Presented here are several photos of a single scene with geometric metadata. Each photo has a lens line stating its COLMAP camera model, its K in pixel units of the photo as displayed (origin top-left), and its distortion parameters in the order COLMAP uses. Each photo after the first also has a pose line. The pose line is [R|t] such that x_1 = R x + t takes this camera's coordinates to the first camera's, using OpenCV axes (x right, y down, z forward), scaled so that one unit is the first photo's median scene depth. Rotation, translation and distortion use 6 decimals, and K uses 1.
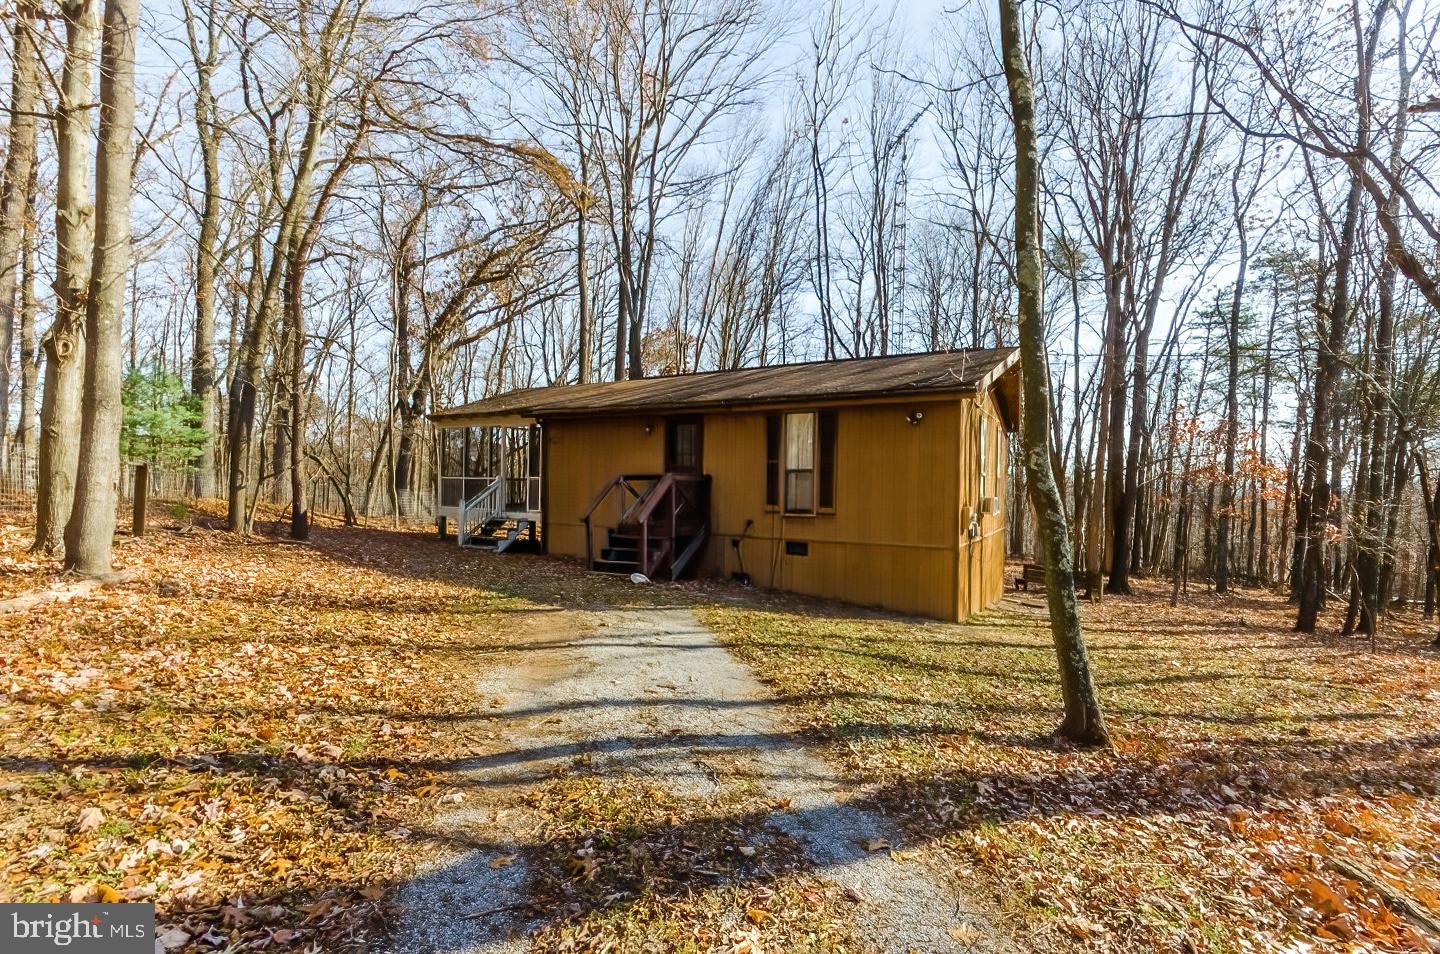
lens RADIAL K [[622.7, 0, 744.9], [0, 622.7, 498.7], [0, 0, 1]] dist [-0.000014, 0.000478]
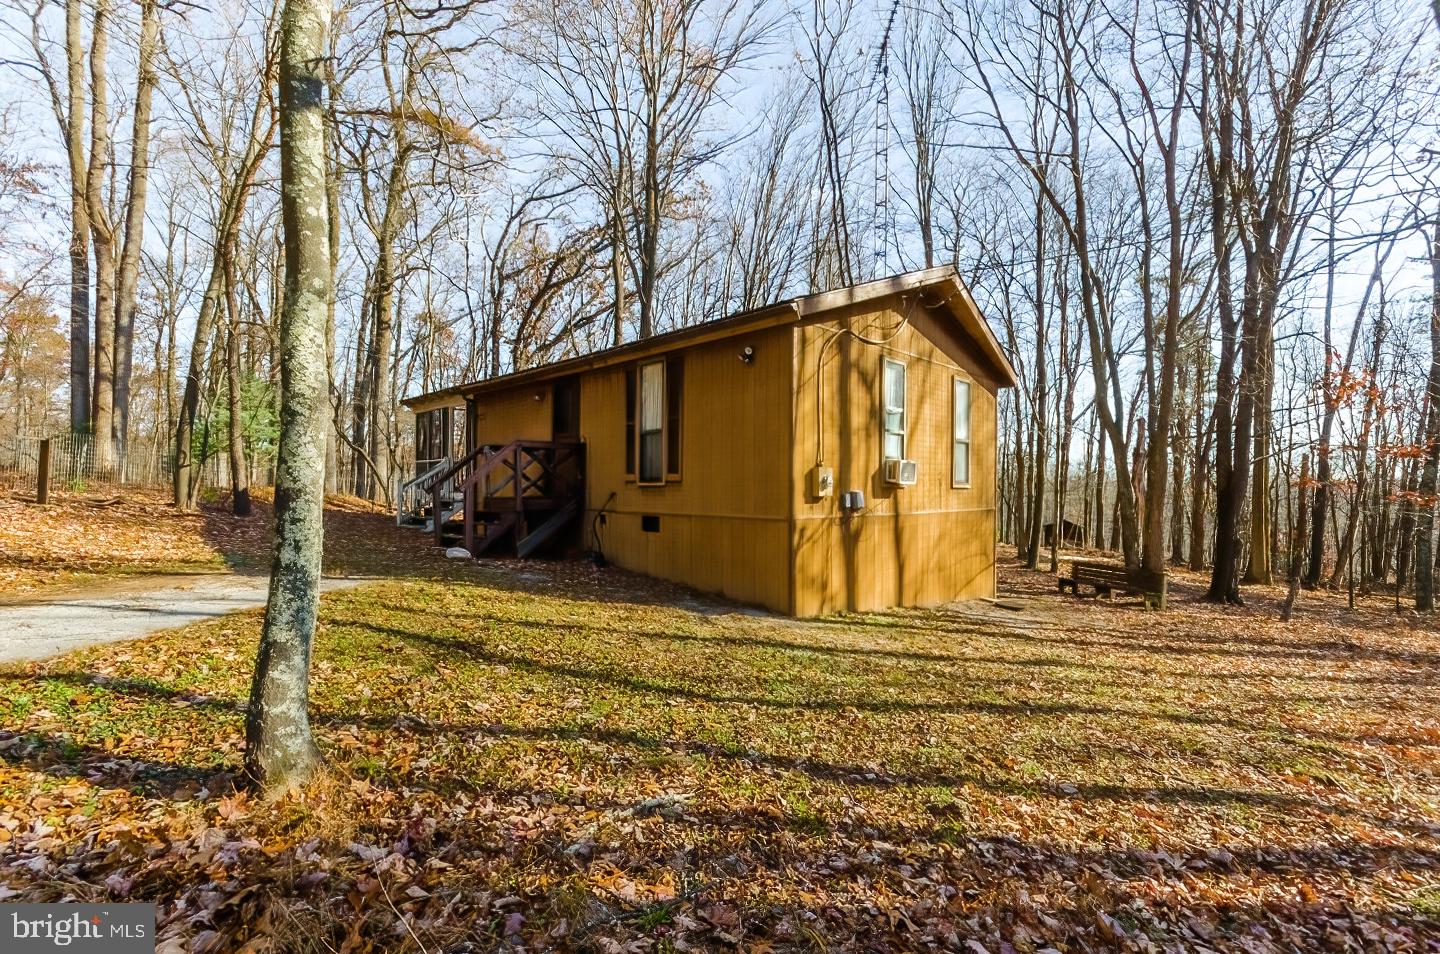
lens RADIAL K [[622.7, 0, 744.9], [0, 622.7, 498.7], [0, 0, 1]] dist [-0.000014, 0.000478]
pose [[0.965740, -0.005446, -0.259456, 0.400992], [0.003606, 0.999965, -0.007565, 0.049585], [0.259488, 0.006371, 0.965725, 0.201141]]
